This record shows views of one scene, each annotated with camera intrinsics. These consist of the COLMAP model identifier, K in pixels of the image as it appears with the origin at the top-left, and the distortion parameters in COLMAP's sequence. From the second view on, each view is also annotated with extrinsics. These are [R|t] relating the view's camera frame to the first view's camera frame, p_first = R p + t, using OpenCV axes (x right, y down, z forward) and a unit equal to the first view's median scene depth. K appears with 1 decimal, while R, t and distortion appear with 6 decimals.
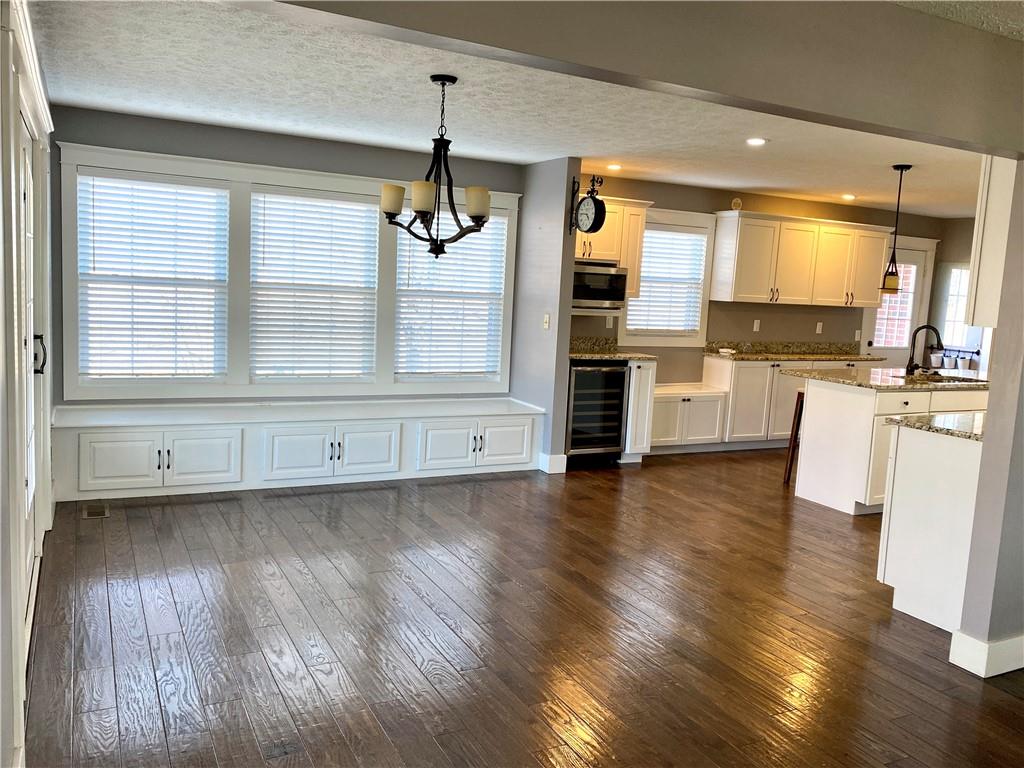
lens RADIAL K [[805.2, 0, 502.5], [0, 805.2, 384.2], [0, 0, 1]] dist [0.023807, -0.020994]
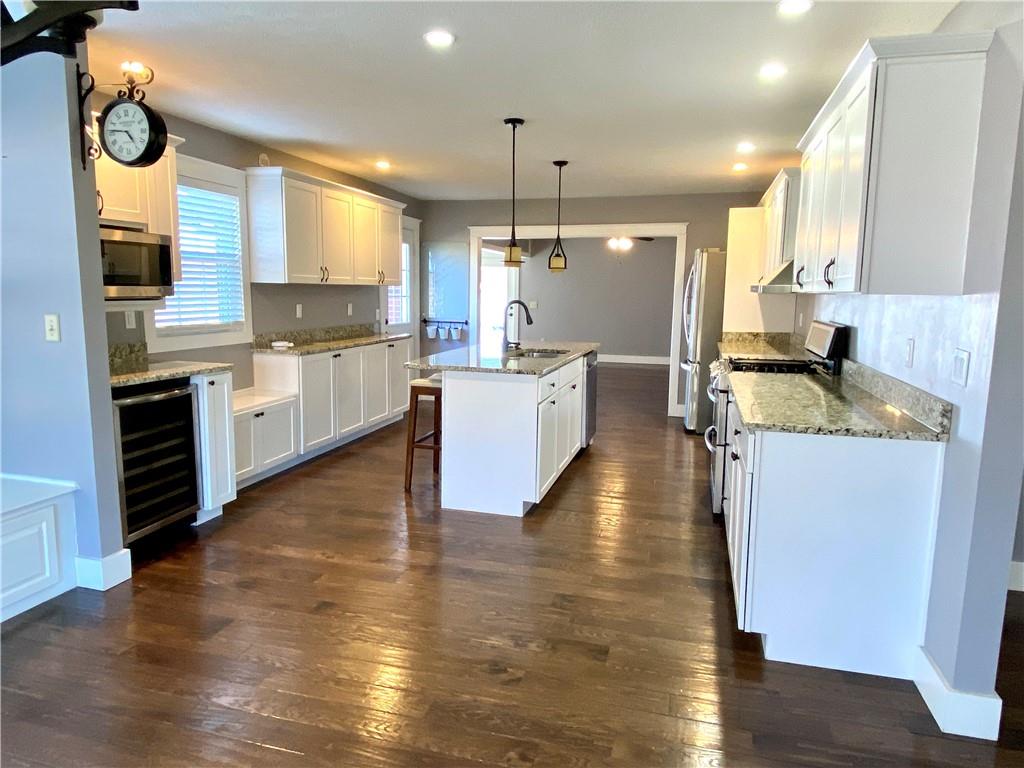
lens RADIAL K [[662.5, 0, 516.1], [0, 662.5, 382.4], [0, 0, 1]] dist [0.028290, -0.021809]
pose [[0.669809, -0.143552, 0.728525, -0.066191], [0.111762, 0.989448, 0.092210, -0.043910], [-0.734074, 0.019658, 0.678785, 0.418682]]
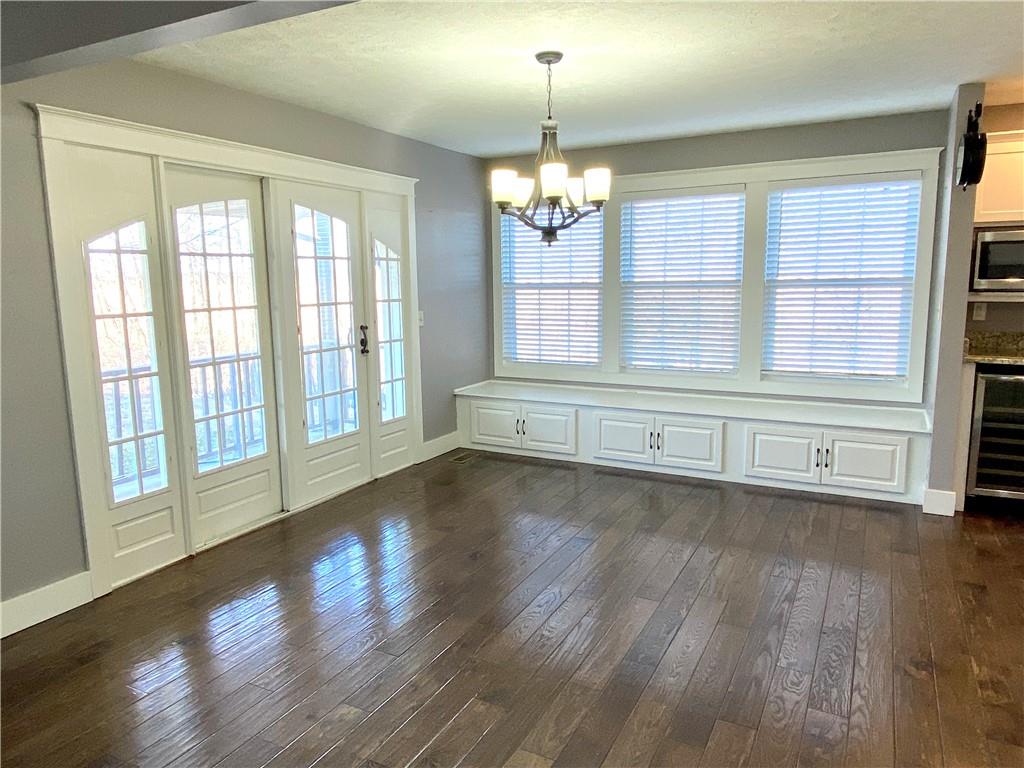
lens RADIAL K [[693.6, 0, 509.6], [0, 693.6, 404.8], [0, 0, 1]] dist [0.030912, -0.005145]
pose [[0.575126, 0.092605, -0.812807, 0.334990], [-0.058994, 0.995680, 0.071697, -0.013562], [0.815935, 0.006716, 0.578104, 0.270199]]
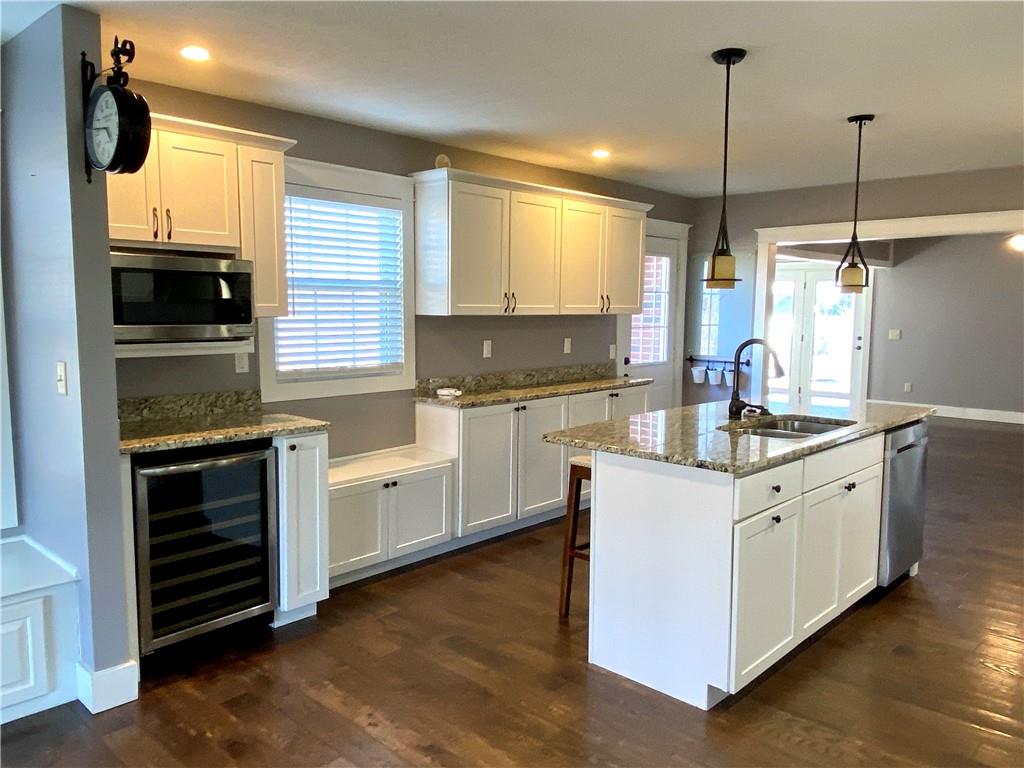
lens RADIAL K [[764.1, 0, 497.1], [0, 764.1, 383.5], [0, 0, 1]] dist [0.060311, -0.044526]
pose [[0.940992, -0.078798, 0.329128, 0.130340], [0.084249, 0.996442, -0.002308, -0.049298], [-0.327775, 0.029900, 0.944282, 0.467658]]
